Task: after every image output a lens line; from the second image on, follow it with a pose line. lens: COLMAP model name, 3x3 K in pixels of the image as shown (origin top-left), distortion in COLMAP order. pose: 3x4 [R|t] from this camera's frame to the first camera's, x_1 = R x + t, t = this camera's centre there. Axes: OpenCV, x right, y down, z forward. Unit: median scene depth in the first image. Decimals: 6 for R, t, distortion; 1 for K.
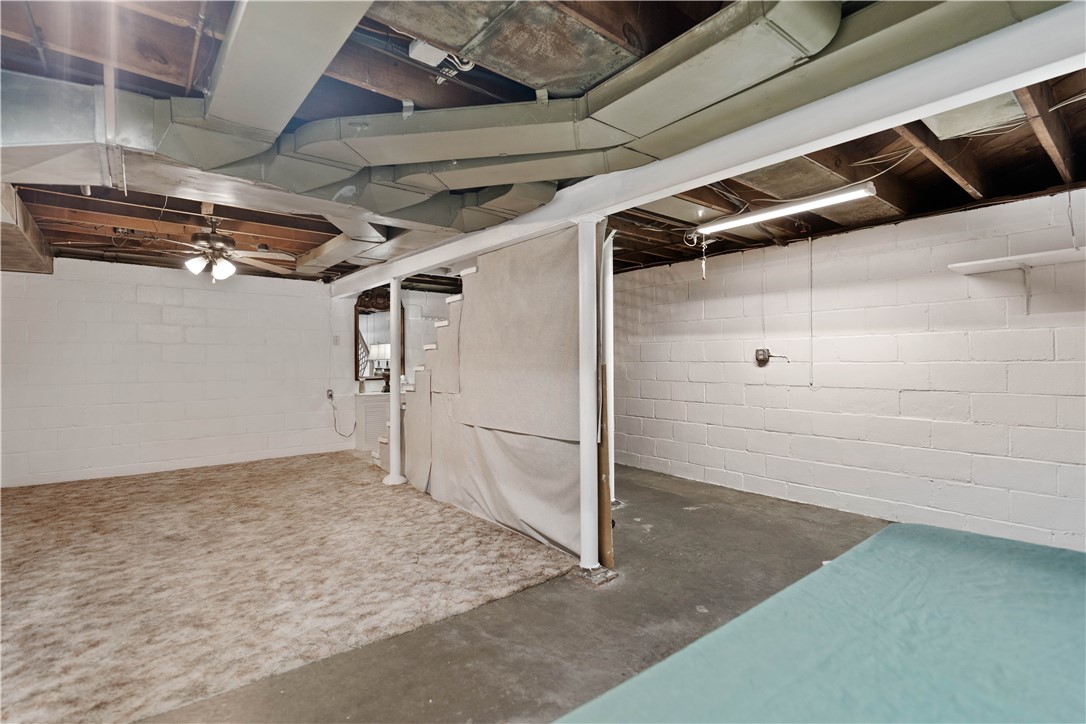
lens RADIAL K [[491.6, 0, 540.7], [0, 491.6, 361.4], [0, 0, 1]] dist [0.004666, 0.000241]
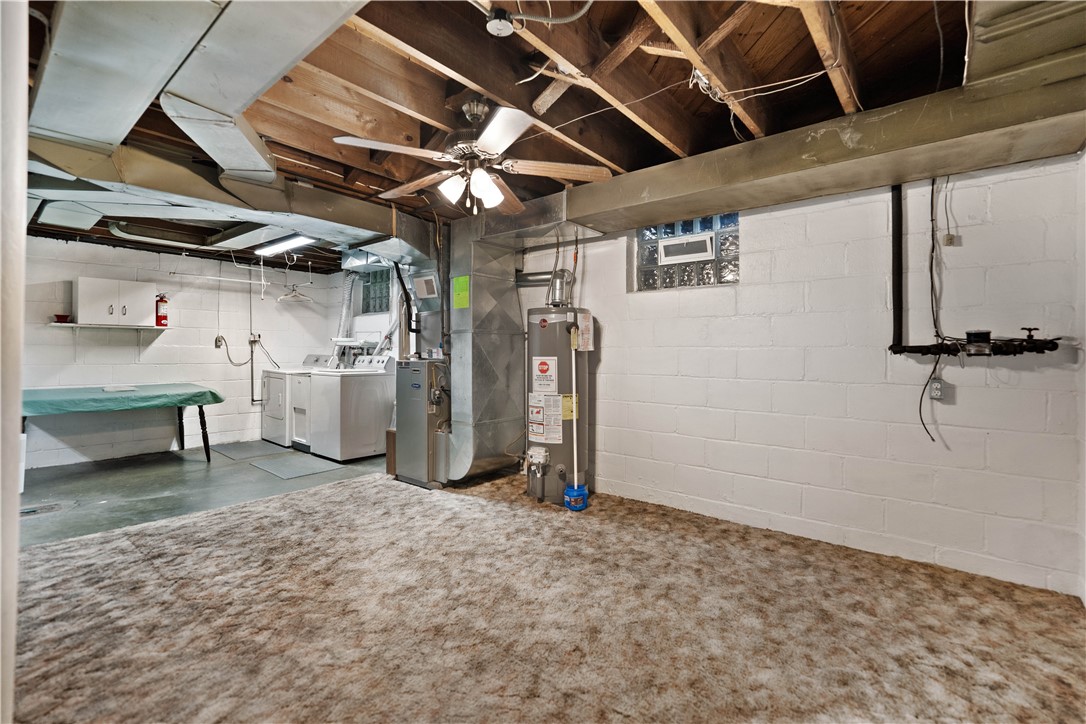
lens RADIAL K [[481.6, 0, 537.6], [0, 481.6, 353.1], [0, 0, 1]] dist [-0.003761, 0.000137]
pose [[-0.981899, -0.009961, -0.189141, -0.751788], [-0.010616, 0.999941, 0.002451, 0.017315], [0.189106, 0.004415, -0.981947, 1.920619]]
